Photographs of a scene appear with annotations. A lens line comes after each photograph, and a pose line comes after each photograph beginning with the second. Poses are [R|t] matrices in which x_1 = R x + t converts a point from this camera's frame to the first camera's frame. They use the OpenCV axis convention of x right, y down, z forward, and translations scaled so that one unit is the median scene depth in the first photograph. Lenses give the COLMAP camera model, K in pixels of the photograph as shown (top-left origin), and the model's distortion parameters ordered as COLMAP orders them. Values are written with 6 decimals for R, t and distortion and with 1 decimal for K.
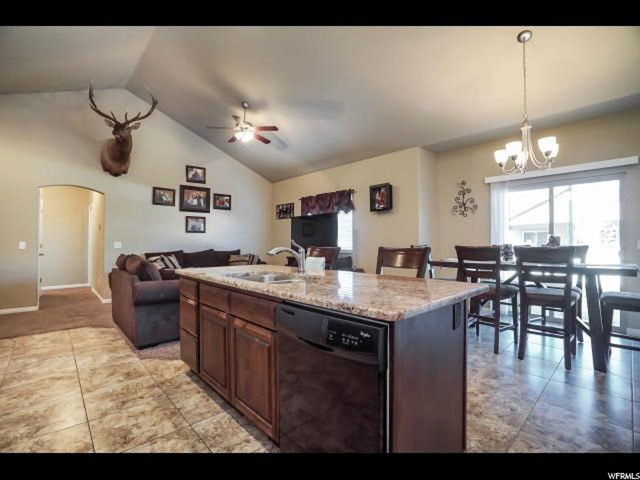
lens RADIAL K [[298.9, 0, 320.0], [0, 298.9, 240.0], [0, 0, 1]] dist [-0.063958, 0.021360]
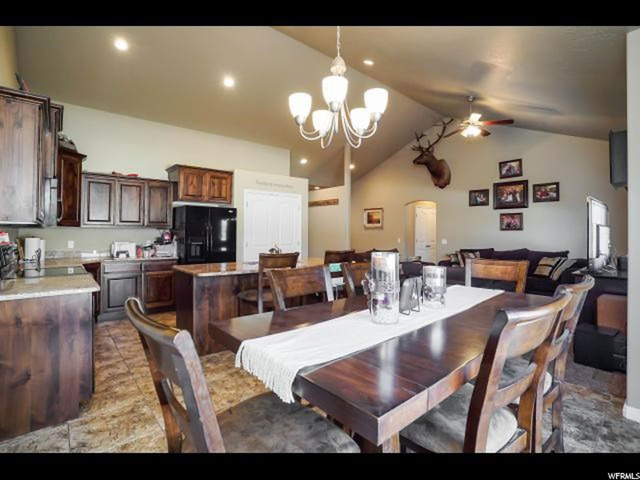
lens RADIAL K [[310.5, 0, 319.2], [0, 310.5, 232.6], [0, 0, 1]] dist [-0.052989, 0.020176]
pose [[-0.033296, -0.001809, -0.999444, 0.823833], [0.005741, 0.999982, -0.002001, -0.028430], [0.999429, -0.005805, -0.033285, 0.607211]]
